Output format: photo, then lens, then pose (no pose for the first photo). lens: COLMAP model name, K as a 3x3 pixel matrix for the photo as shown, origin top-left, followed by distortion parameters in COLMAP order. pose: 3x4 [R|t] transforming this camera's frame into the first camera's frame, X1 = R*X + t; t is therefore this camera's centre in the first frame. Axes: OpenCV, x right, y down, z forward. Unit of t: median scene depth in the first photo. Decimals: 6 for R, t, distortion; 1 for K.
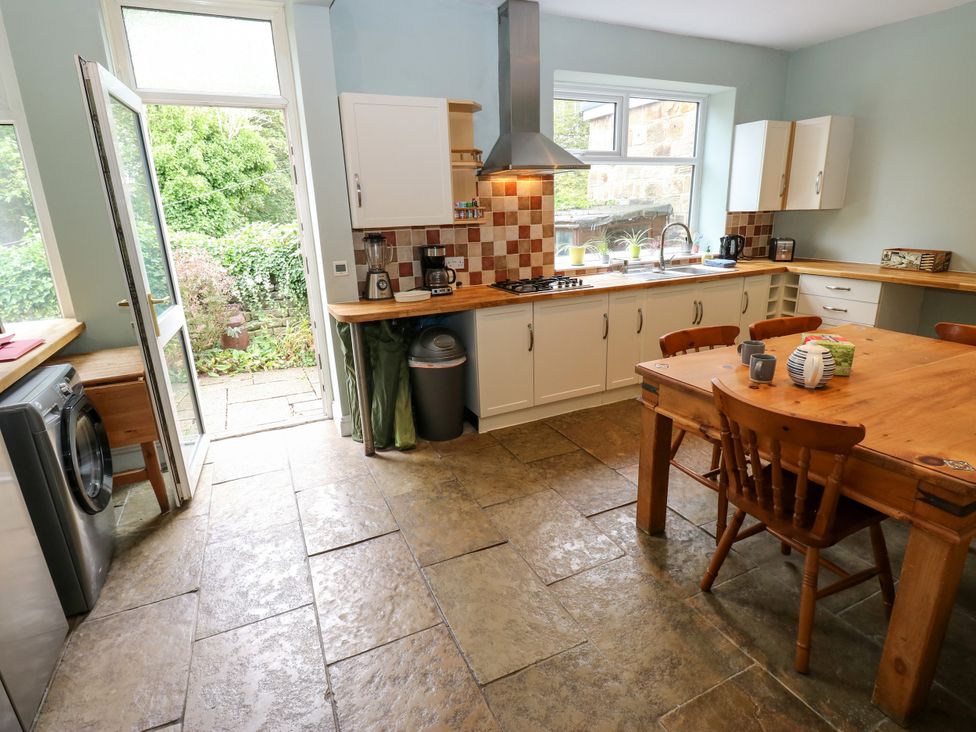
lens RADIAL K [[511.3, 0, 491.4], [0, 511.3, 362.3], [0, 0, 1]] dist [-0.000428, -0.001217]
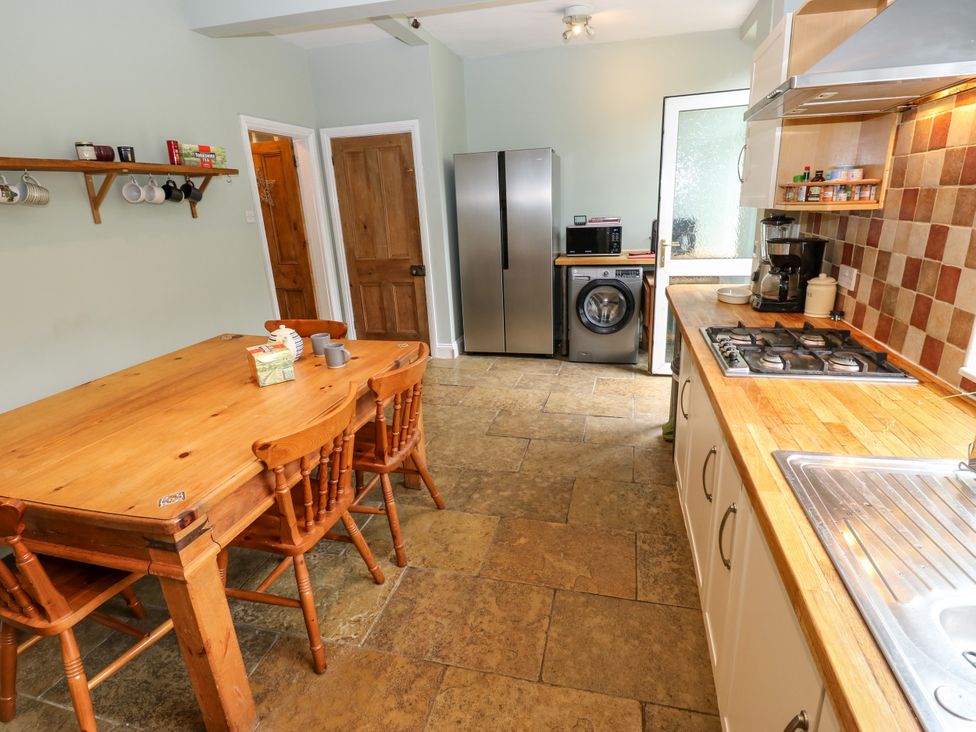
lens RADIAL K [[511.3, 0, 486.0], [0, 511.3, 365.5], [0, 0, 1]] dist [-0.000428, -0.001217]
pose [[-0.638450, 0.290017, -0.712932, 0.593534], [-0.163901, 0.853813, 0.494105, -0.311774], [0.752009, 0.432312, -0.497583, 0.980287]]
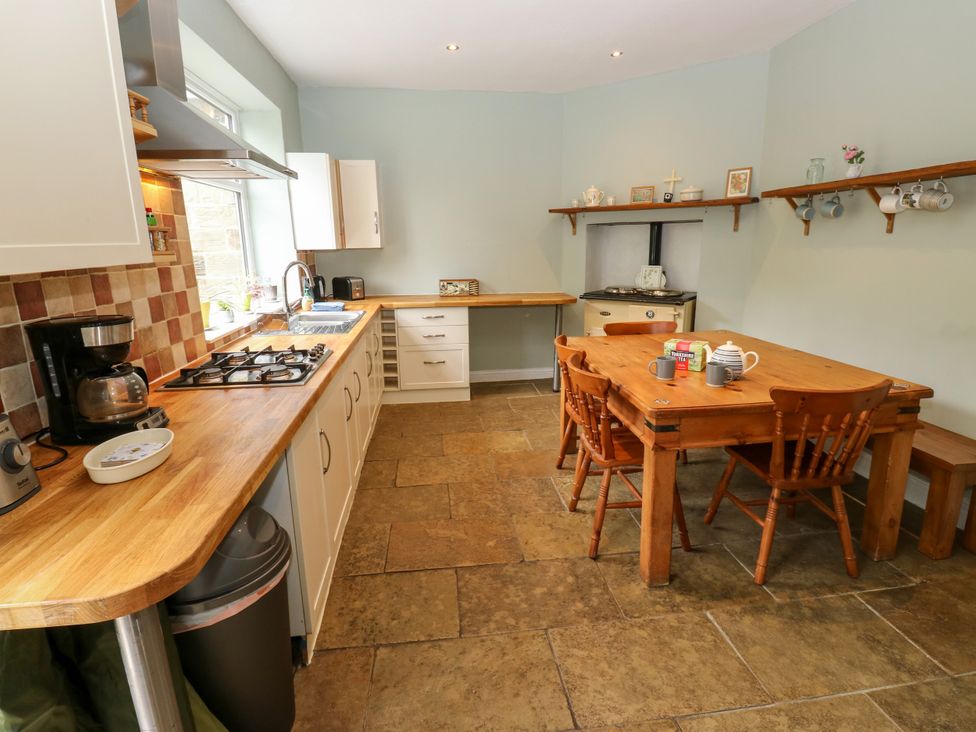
lens RADIAL K [[511.3, 0, 489.6], [0, 511.3, 363.9], [0, 0, 1]] dist [-0.000428, -0.001217]
pose [[0.318311, -0.194773, 0.927762, -0.338760], [0.280924, 0.954088, 0.103916, -0.132308], [-0.905406, 0.227553, 0.358413, 0.530513]]
